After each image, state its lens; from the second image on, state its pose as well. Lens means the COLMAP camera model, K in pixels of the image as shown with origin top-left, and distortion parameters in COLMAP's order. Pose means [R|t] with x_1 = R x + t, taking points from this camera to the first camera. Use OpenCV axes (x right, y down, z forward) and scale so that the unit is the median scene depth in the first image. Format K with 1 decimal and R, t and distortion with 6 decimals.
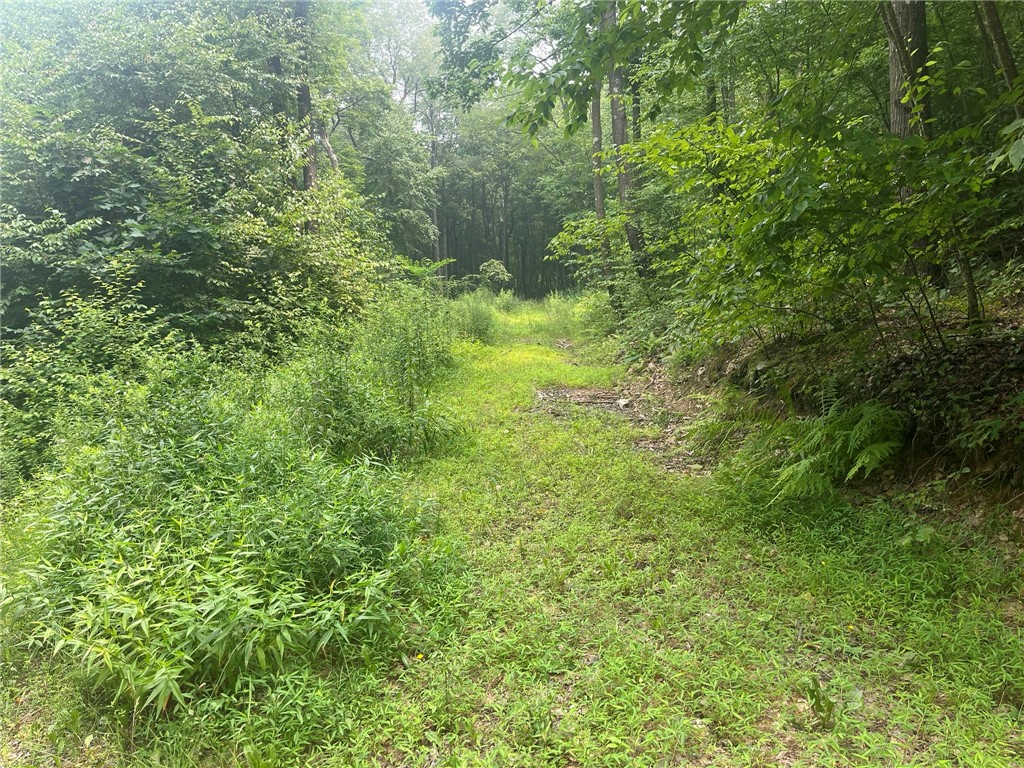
lens RADIAL K [[785.0, 0, 512.0], [0, 785.0, 384.0], [0, 0, 1]] dist [0.092105, -0.108500]
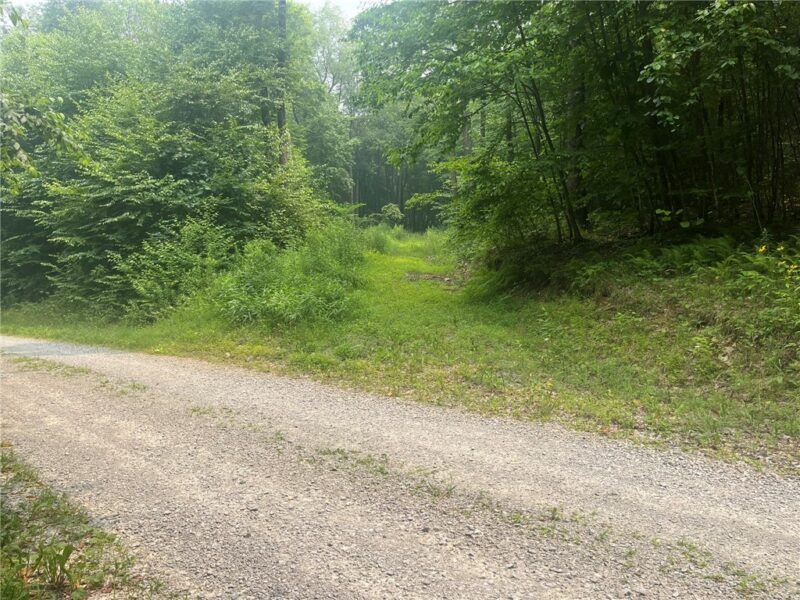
lens RADIAL K [[613.3, 0, 400.0], [0, 613.3, 300.0], [0, 0, 1]] dist [0.092105, -0.108500]
pose [[0.999407, 0.033701, -0.007035, 0.012897], [-0.033698, 0.999432, 0.000637, 0.033143], [0.007053, -0.000400, 0.999975, -0.243828]]
